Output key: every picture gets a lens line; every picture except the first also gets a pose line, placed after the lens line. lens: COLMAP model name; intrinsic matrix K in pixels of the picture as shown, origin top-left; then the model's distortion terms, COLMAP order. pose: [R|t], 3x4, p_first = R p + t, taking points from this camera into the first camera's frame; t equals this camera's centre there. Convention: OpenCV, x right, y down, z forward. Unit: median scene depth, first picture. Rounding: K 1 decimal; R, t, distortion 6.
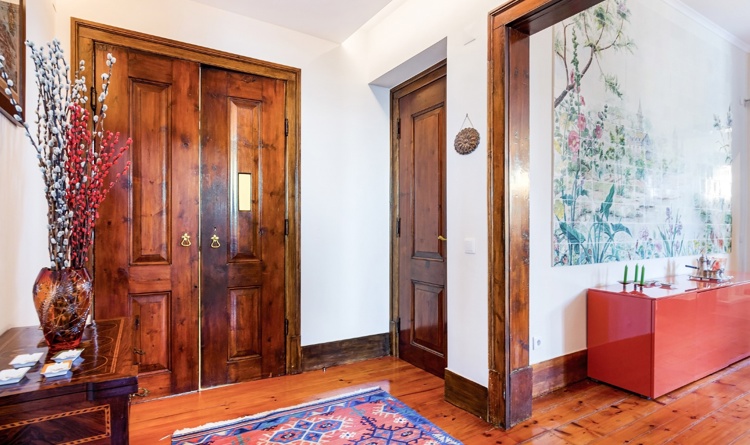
lens RADIAL K [[406.4, 0, 385.4], [0, 406.4, 230.5], [0, 0, 1]] dist [0.006746, -0.001068]
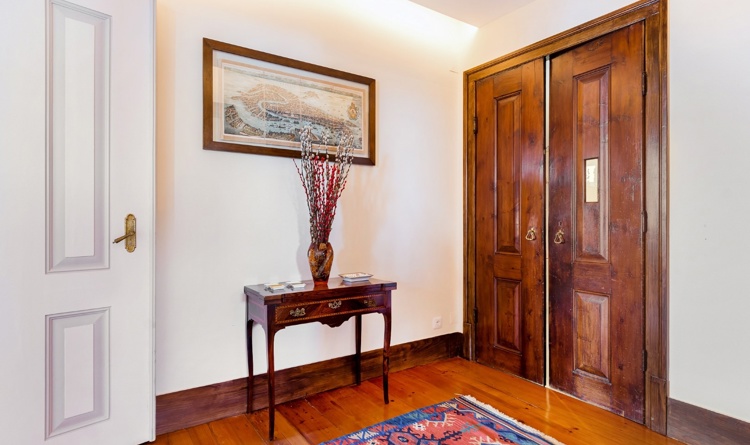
lens RADIAL K [[406.4, 0, 372.7], [0, 406.4, 222.0], [0, 0, 1]] dist [0.006746, -0.001068]
pose [[0.024868, -0.001489, -0.999690, 0.507307], [-0.007205, 0.999973, -0.001668, -0.002812], [0.999665, 0.007244, 0.024857, 0.537397]]
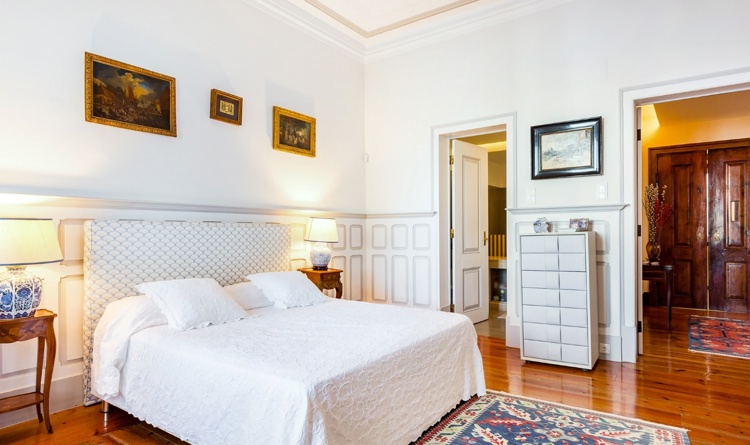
lens RADIAL K [[459.6, 0, 379.2], [0, 459.6, 224.6], [0, 0, 1]] dist [0.010746, 0.002500]
pose [[0.415482, -0.009699, -0.909549, 0.941303], [0.001112, 0.999948, -0.010155, -0.014332], [0.909601, 0.003208, 0.415472, -1.418761]]
